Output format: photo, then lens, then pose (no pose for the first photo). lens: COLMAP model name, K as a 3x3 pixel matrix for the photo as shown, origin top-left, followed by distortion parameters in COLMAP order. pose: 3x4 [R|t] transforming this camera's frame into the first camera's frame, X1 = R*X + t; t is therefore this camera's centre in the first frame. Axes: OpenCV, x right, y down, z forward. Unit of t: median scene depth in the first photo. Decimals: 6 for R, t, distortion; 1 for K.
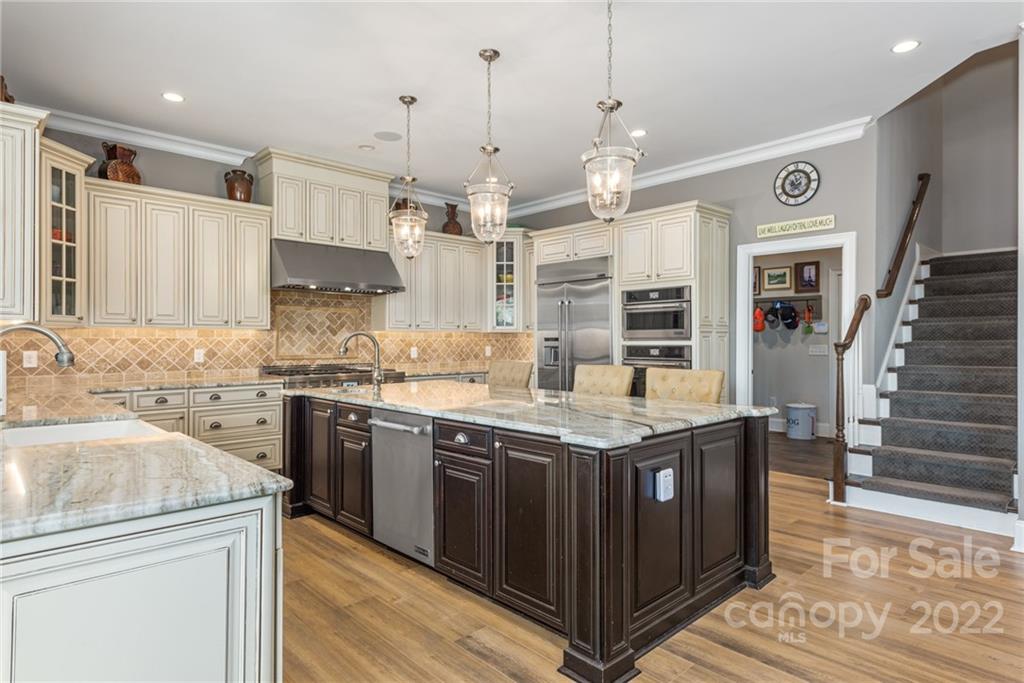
lens RADIAL K [[574.5, 0, 512.6], [0, 574.5, 339.1], [0, 0, 1]] dist [-0.001836, -0.000812]
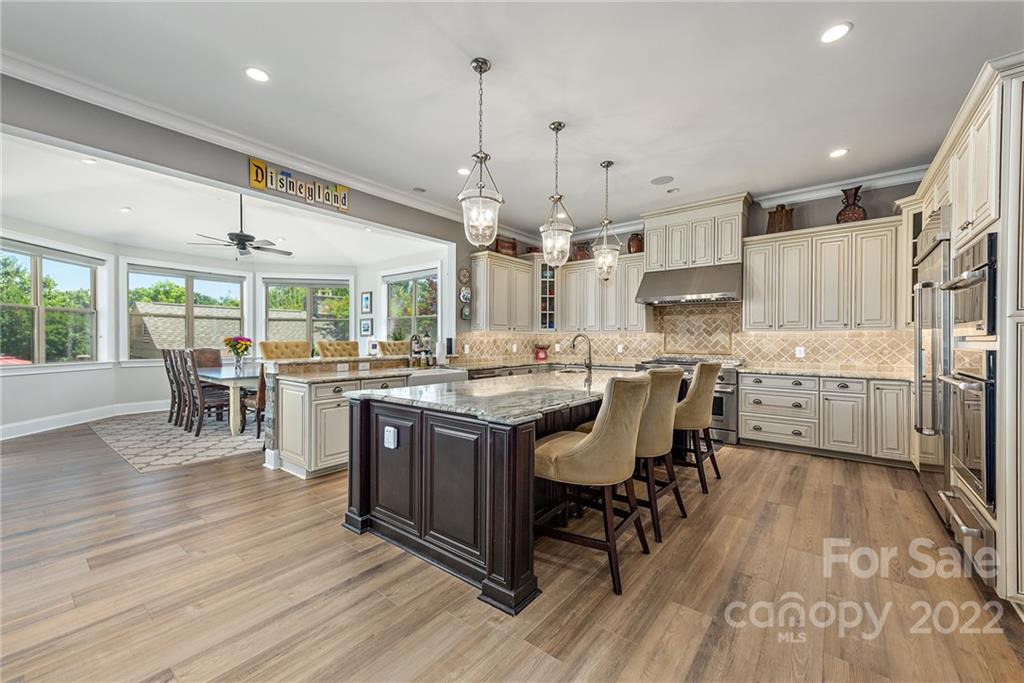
lens RADIAL K [[398.5, 0, 516.3], [0, 398.5, 343.2], [0, 0, 1]] dist [0.001365, -0.000338]
pose [[0.156543, 0.008301, -0.987636, 0.561515], [0.001285, 0.999962, 0.008609, 0.001519], [0.987670, -0.002616, 0.156526, 0.491836]]
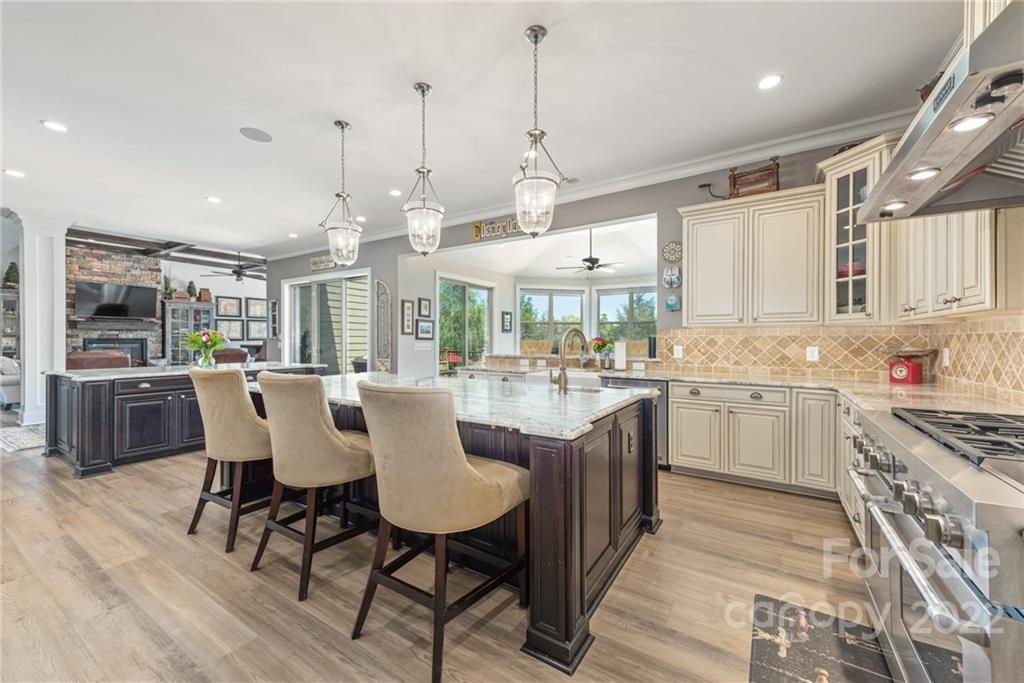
lens RADIAL K [[398.5, 0, 515.4], [0, 398.5, 340.9], [0, 0, 1]] dist [0.001365, -0.000338]
pose [[-0.970062, -0.002924, -0.242839, -0.022339], [-0.001954, 0.999989, -0.004236, 0.008515], [0.242848, -0.003635, -0.970057, 1.194589]]
